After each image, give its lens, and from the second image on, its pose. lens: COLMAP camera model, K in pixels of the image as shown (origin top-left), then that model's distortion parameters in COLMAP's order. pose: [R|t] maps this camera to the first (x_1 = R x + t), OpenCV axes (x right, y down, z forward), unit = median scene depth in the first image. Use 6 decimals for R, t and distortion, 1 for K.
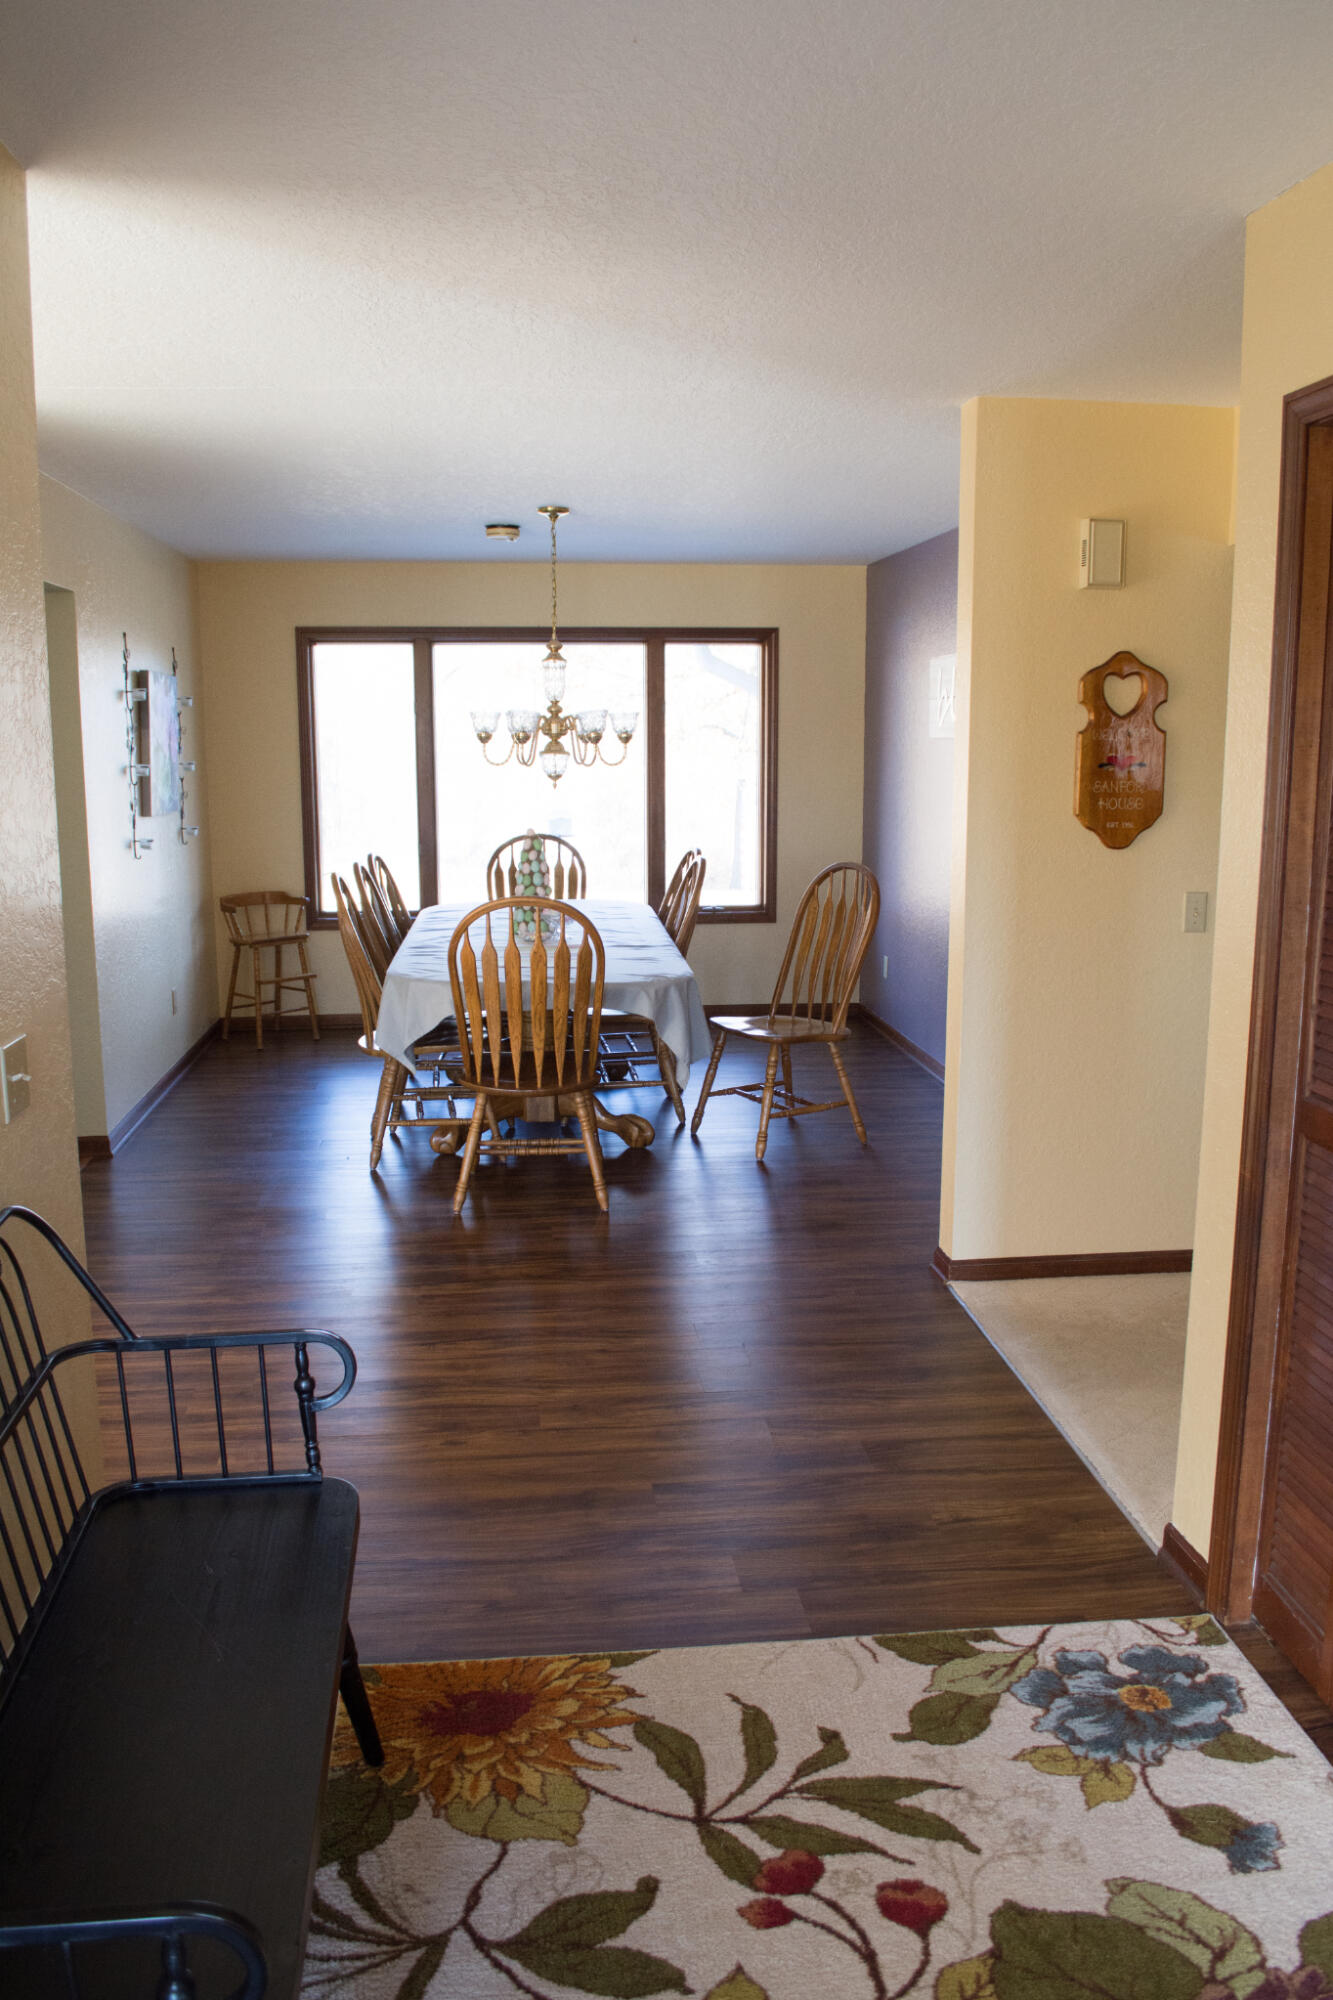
lens RADIAL K [[1590.0, 0, 666.5], [0, 1590.0, 1000.0], [0, 0, 1]] dist [-0.066594, -0.007412]
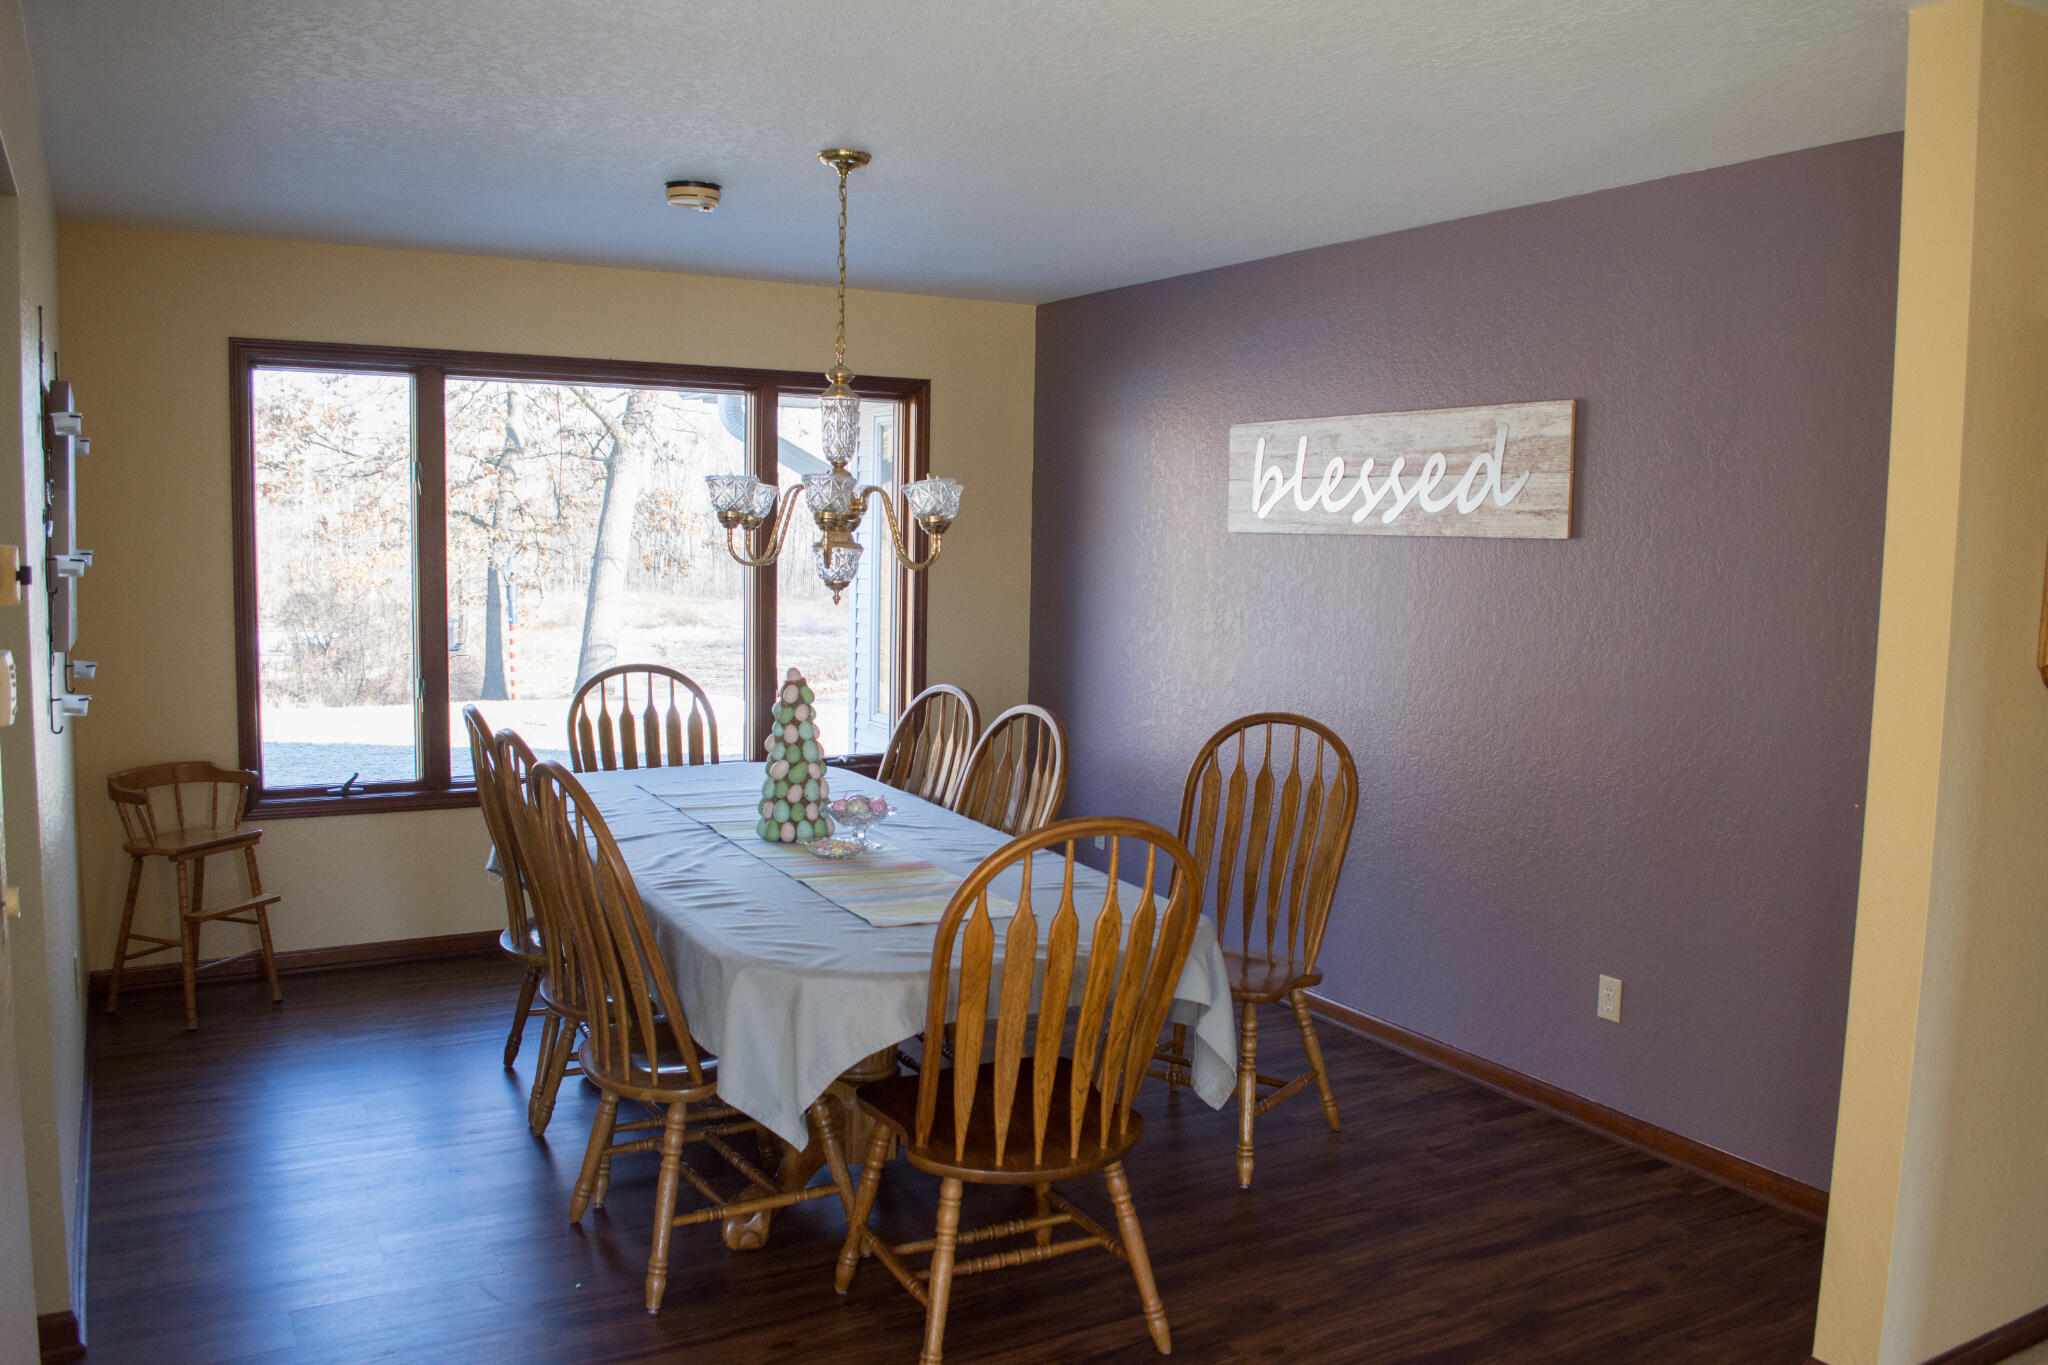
lens RADIAL K [[1628.1, 0, 1024.0], [0, 1628.1, 682.5], [0, 0, 1]] dist [-0.066594, -0.007412]
pose [[0.918835, -0.017591, 0.394249, -0.194371], [0.045103, 0.997141, -0.060626, -0.046972], [-0.392056, 0.073487, 0.917002, 0.303366]]
